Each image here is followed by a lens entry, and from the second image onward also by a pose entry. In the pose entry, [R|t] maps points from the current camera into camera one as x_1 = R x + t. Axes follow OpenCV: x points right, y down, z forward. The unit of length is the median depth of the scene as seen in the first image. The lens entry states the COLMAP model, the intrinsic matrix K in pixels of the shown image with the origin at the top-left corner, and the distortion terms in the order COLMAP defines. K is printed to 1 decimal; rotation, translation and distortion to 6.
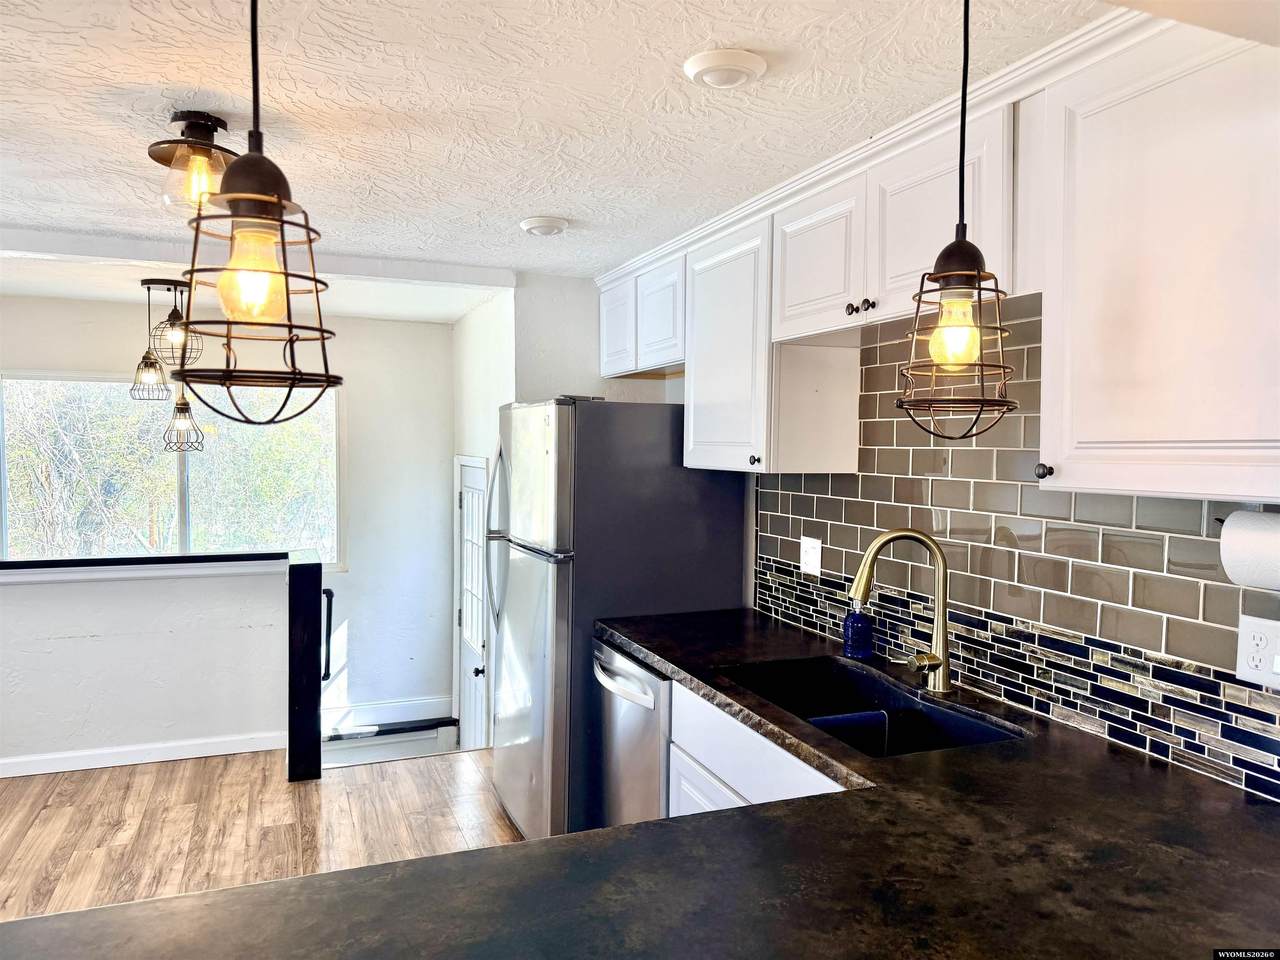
lens RADIAL K [[879.9, 0, 640.0], [0, 879.9, 480.0], [0, 0, 1]] dist [0.034835, -0.002513]
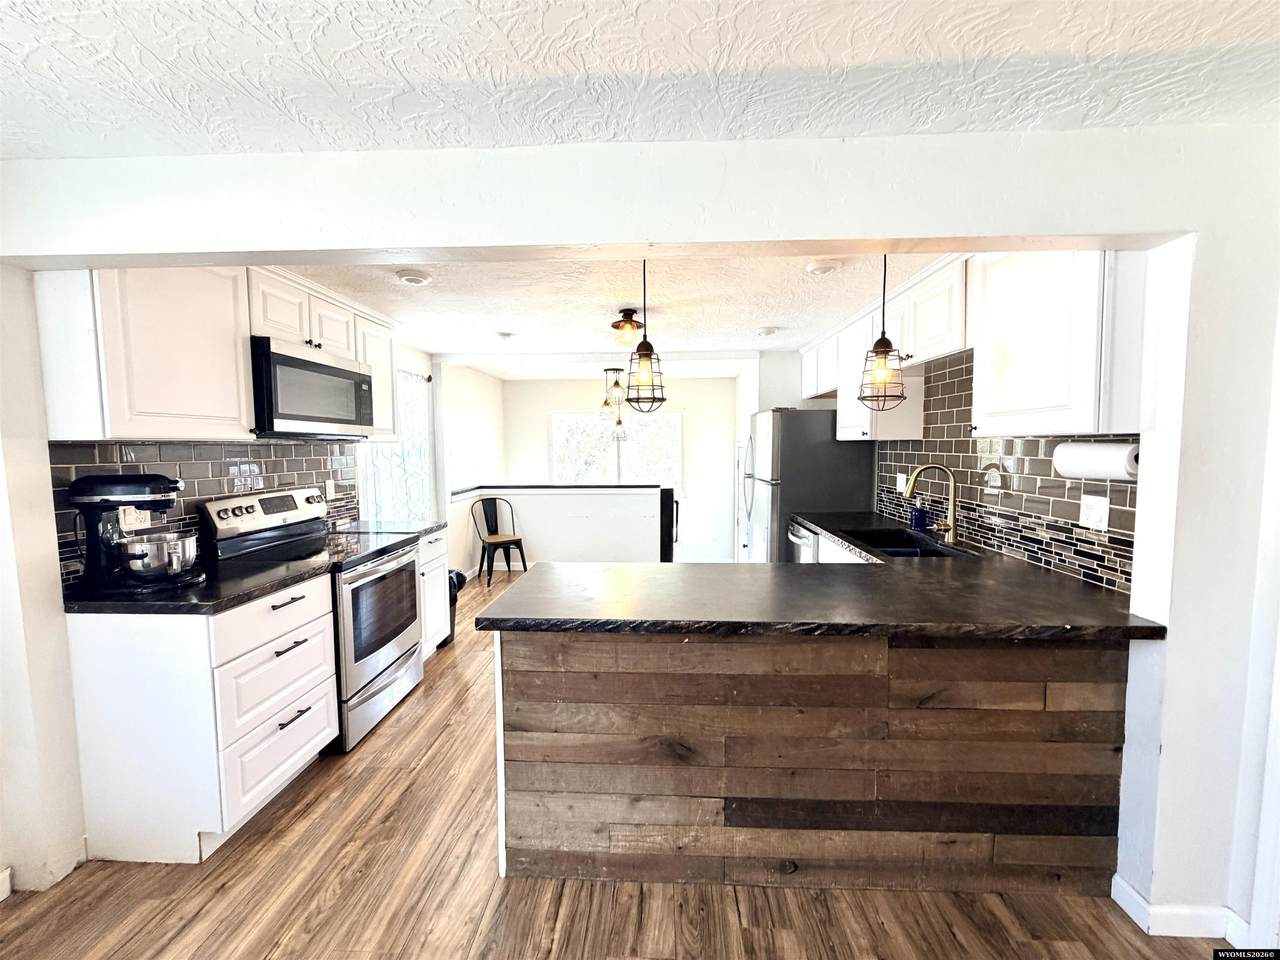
lens RADIAL K [[509.6, 0, 640.0], [0, 509.6, 480.0], [0, 0, 1]] dist [0.001196, 0.000009]
pose [[0.910872, 0.010495, -0.412556, 0.168953], [0.000430, 0.999652, 0.026380, 0.063262], [0.412689, -0.024206, 0.910550, -0.375191]]
